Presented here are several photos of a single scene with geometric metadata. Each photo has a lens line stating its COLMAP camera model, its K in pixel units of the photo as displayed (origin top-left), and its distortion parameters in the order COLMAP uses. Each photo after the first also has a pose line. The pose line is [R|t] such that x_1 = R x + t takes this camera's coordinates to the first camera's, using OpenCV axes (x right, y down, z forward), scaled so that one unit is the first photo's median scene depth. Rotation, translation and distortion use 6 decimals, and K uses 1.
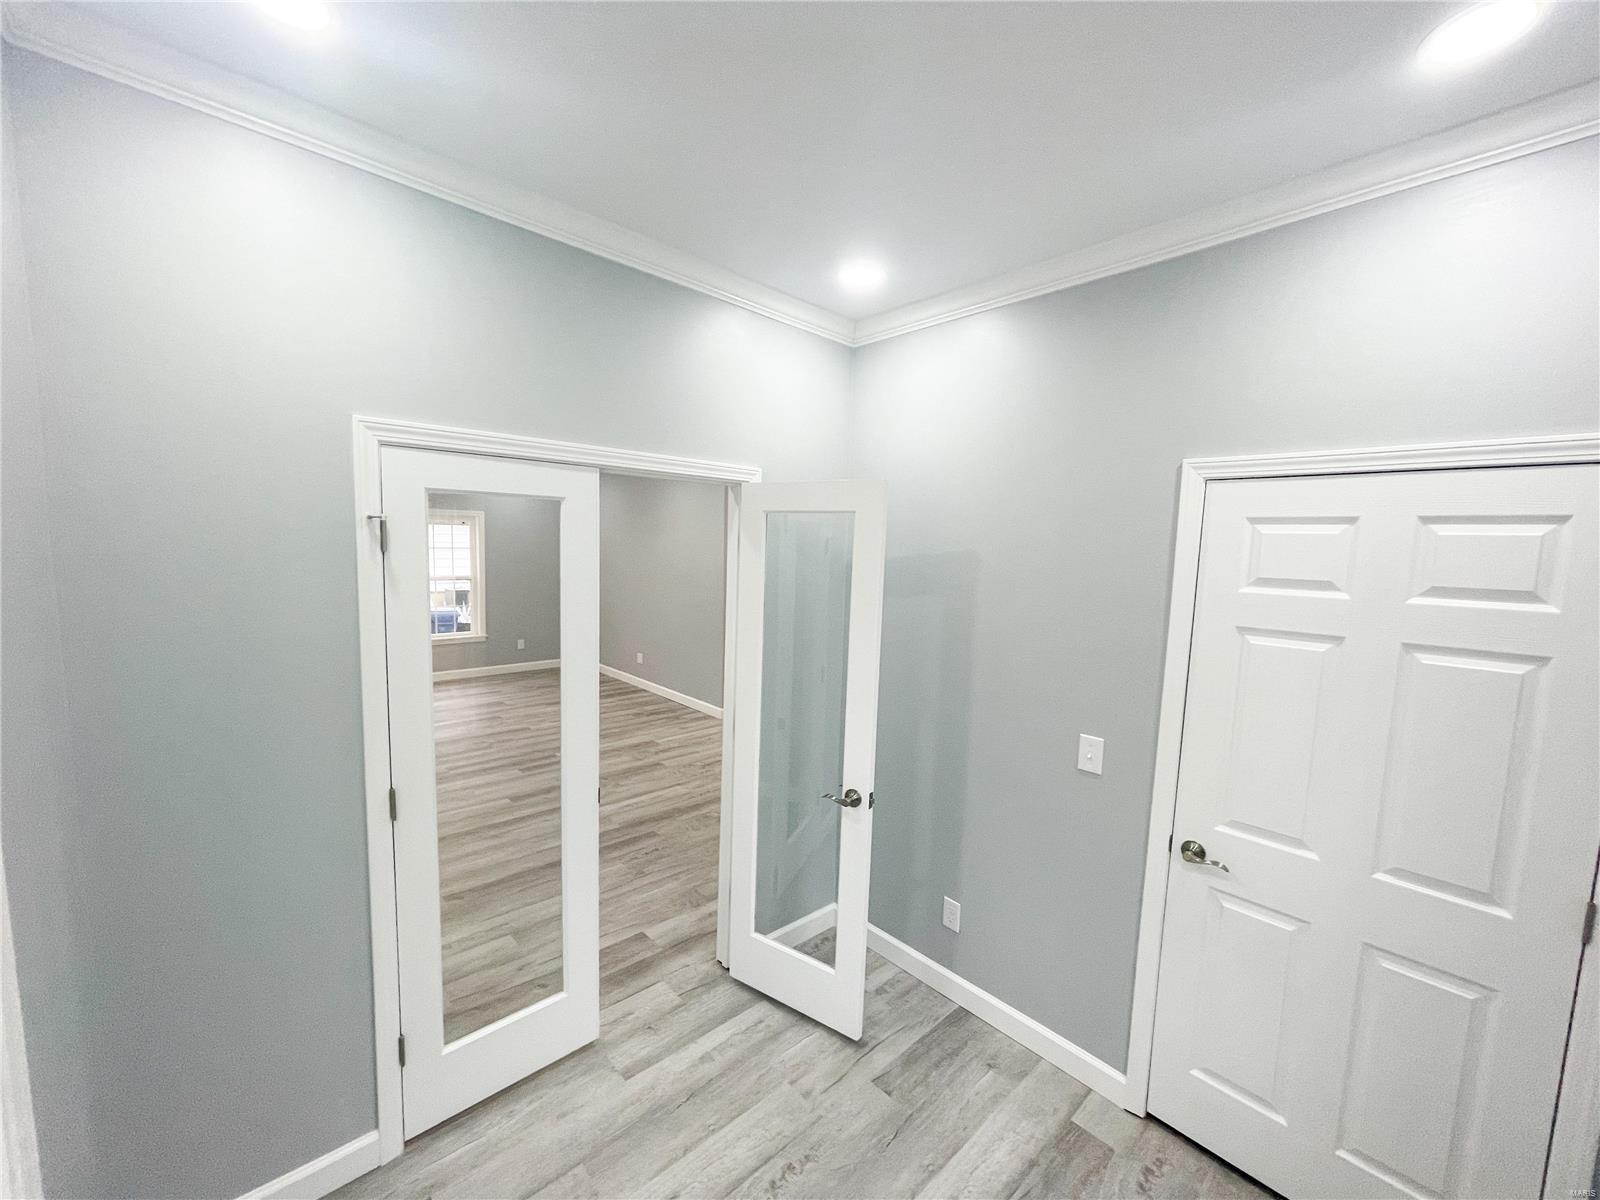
lens RADIAL K [[641.5, 0, 796.3], [0, 641.5, 603.5], [0, 0, 1]] dist [-0.008339, 0.001055]
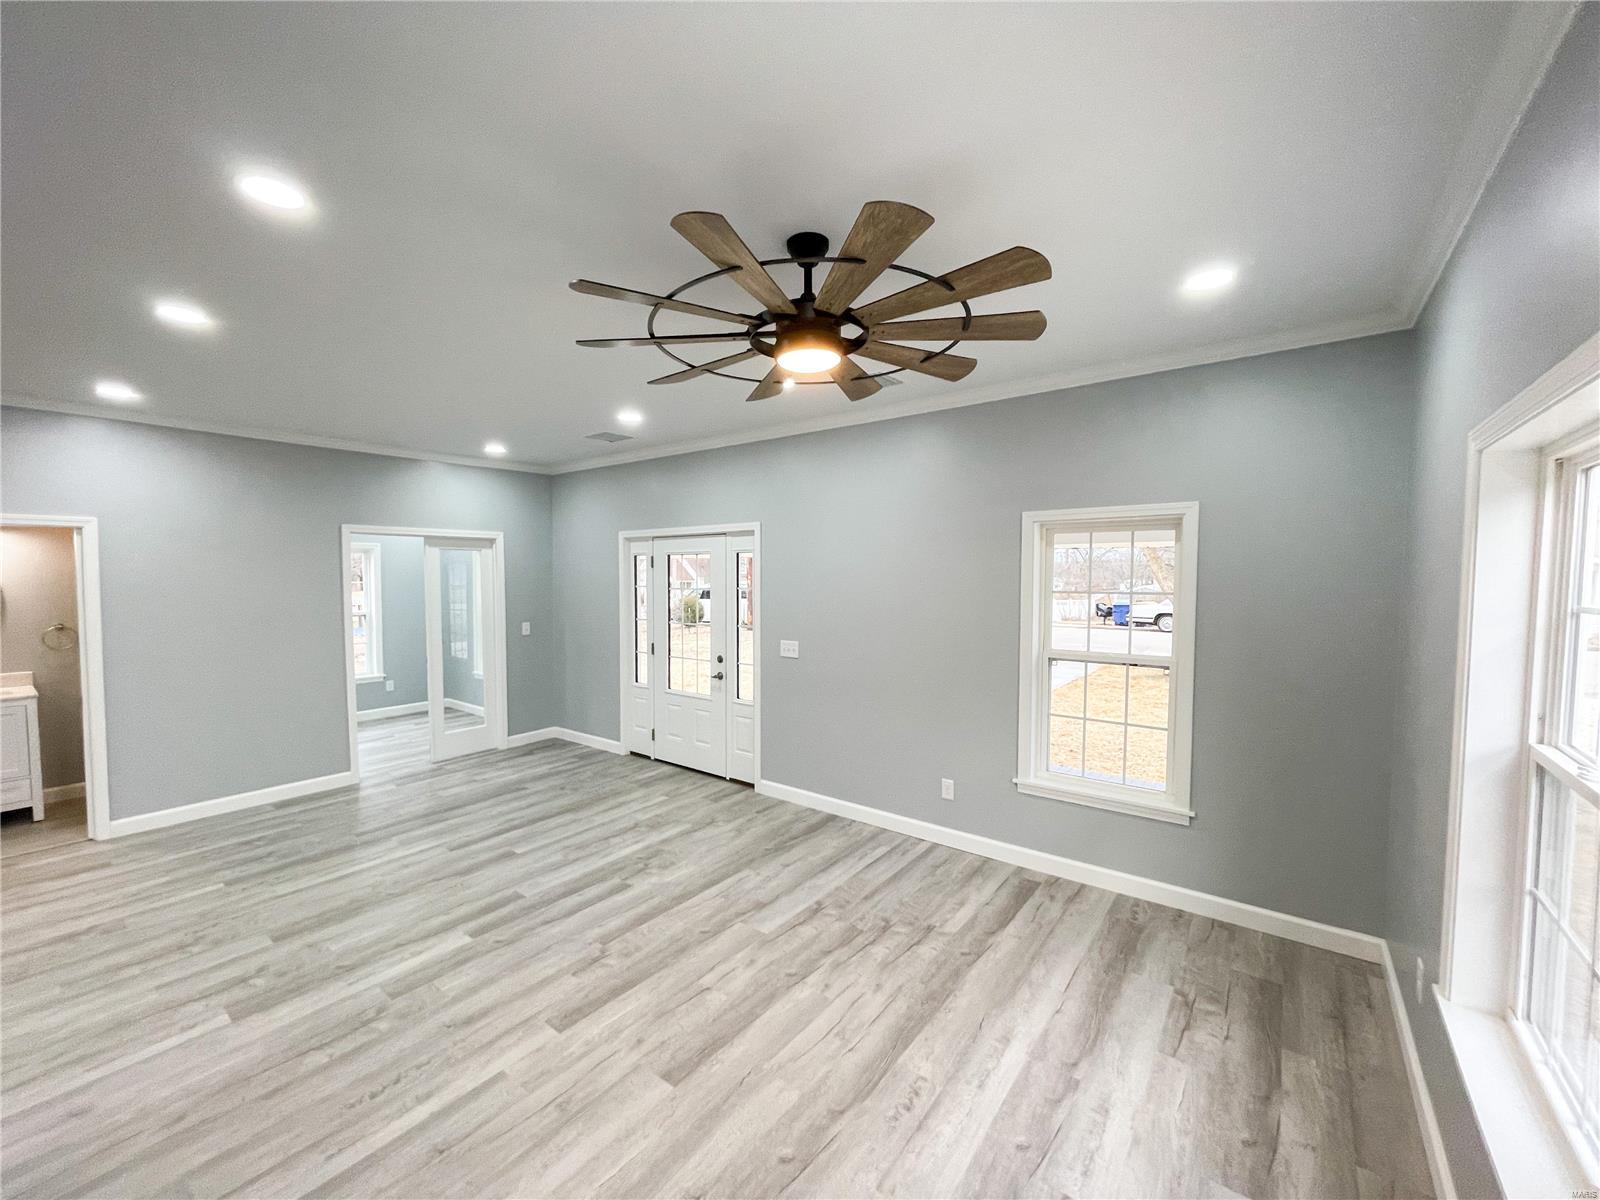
lens RADIAL K [[641.5, 0, 791.1], [0, 641.5, 612.2], [0, 0, 1]] dist [-0.008339, 0.001055]
pose [[-0.986504, -0.020789, -0.162410, -0.481173], [-0.045942, 0.987205, 0.152697, -0.124876], [0.157158, 0.158098, -0.974837, 1.338355]]
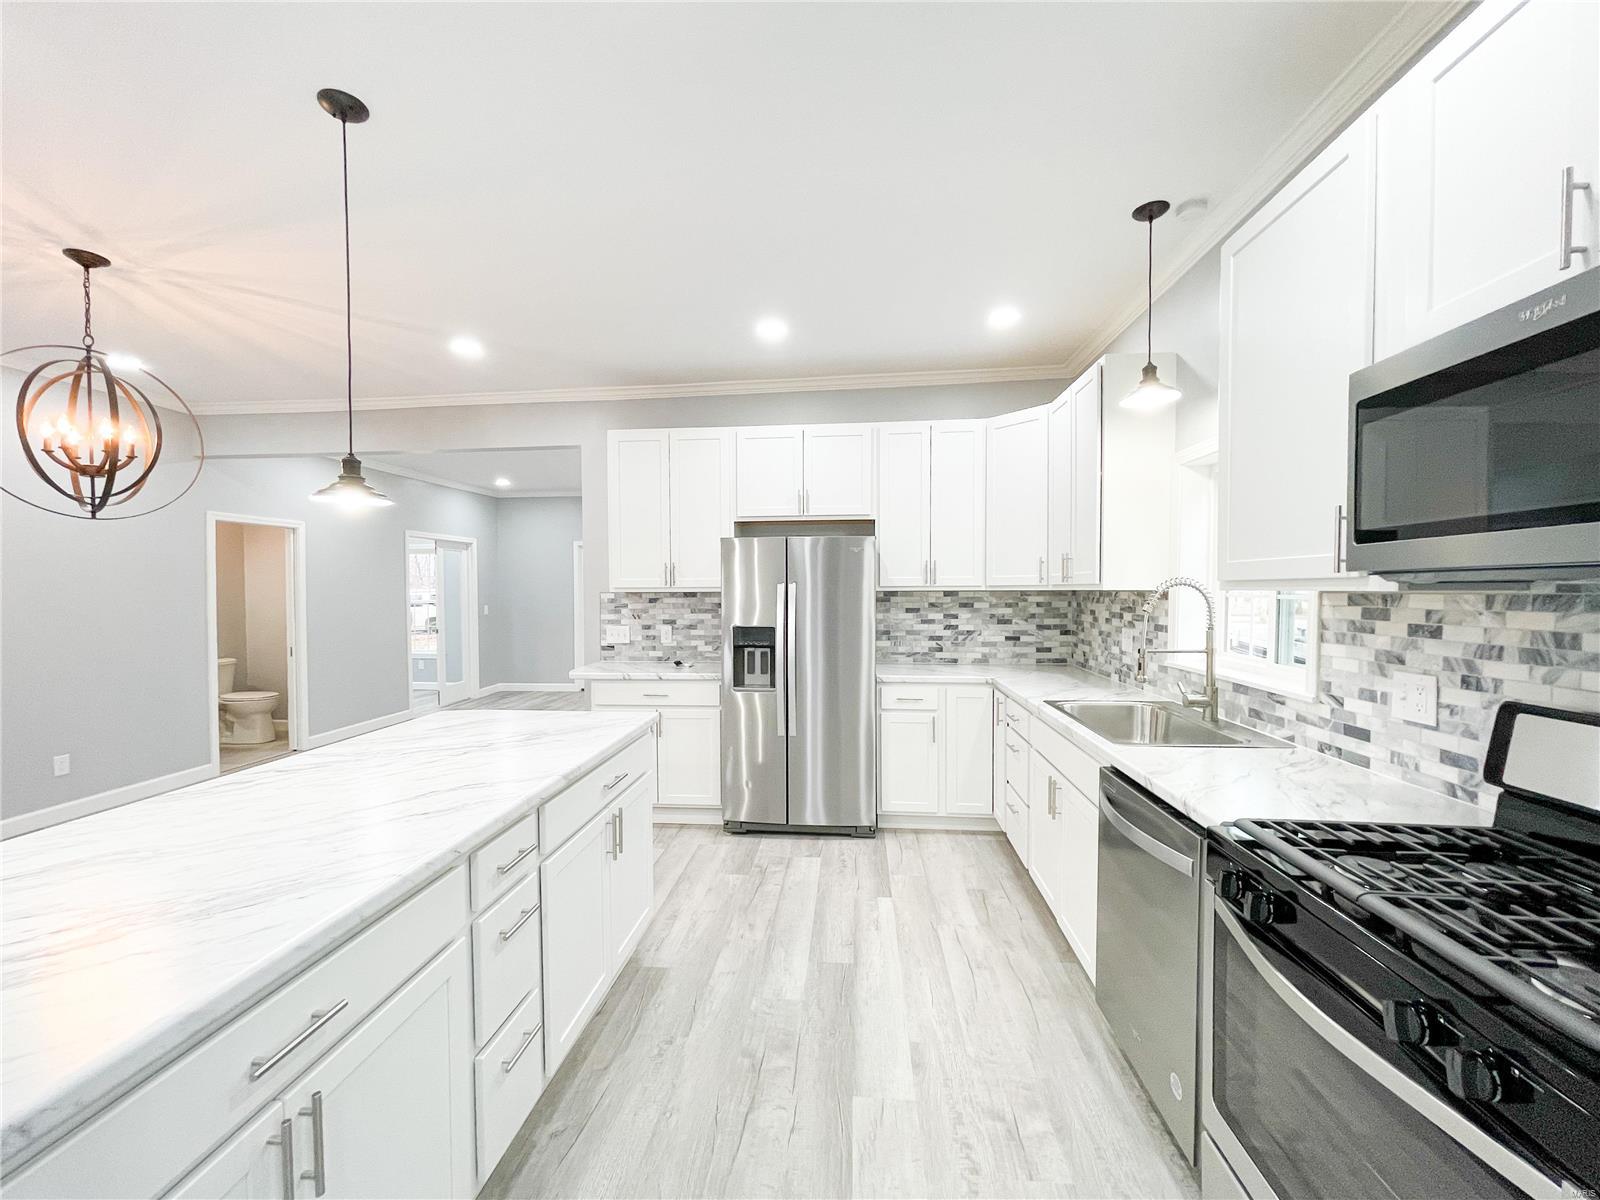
lens RADIAL K [[641.5, 0, 788.2], [0, 641.5, 607.7], [0, 0, 1]] dist [-0.008339, 0.001055]
pose [[-0.751802, -0.005266, -0.659368, 0.198429], [-0.083667, 0.992648, 0.087468, -0.104243], [0.654060, 0.120926, -0.746715, 1.746490]]
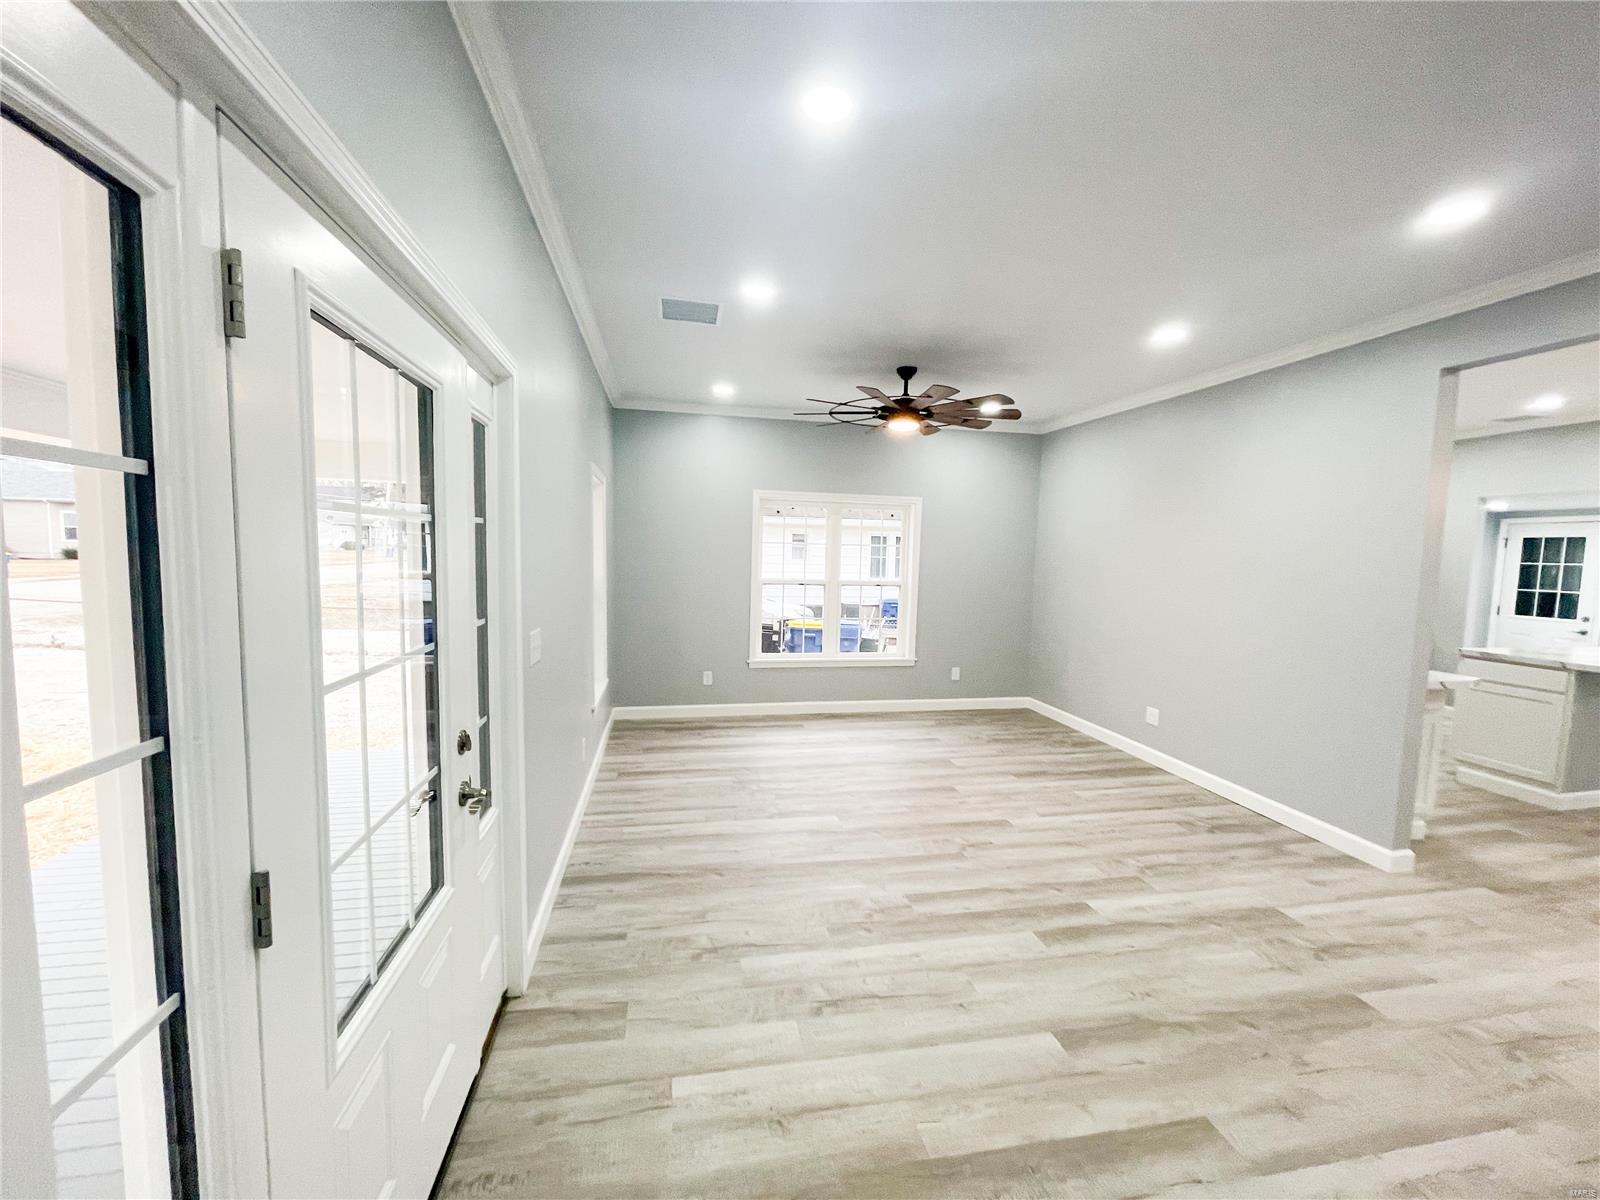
lens RADIAL K [[641.5, 0, 790.3], [0, 641.5, 602.7], [0, 0, 1]] dist [-0.008339, 0.001055]
pose [[0.844772, 0.033183, -0.534097, -0.267819], [-0.052079, 0.998436, -0.020340, 0.007706], [0.532587, 0.044998, 0.845178, 0.353391]]
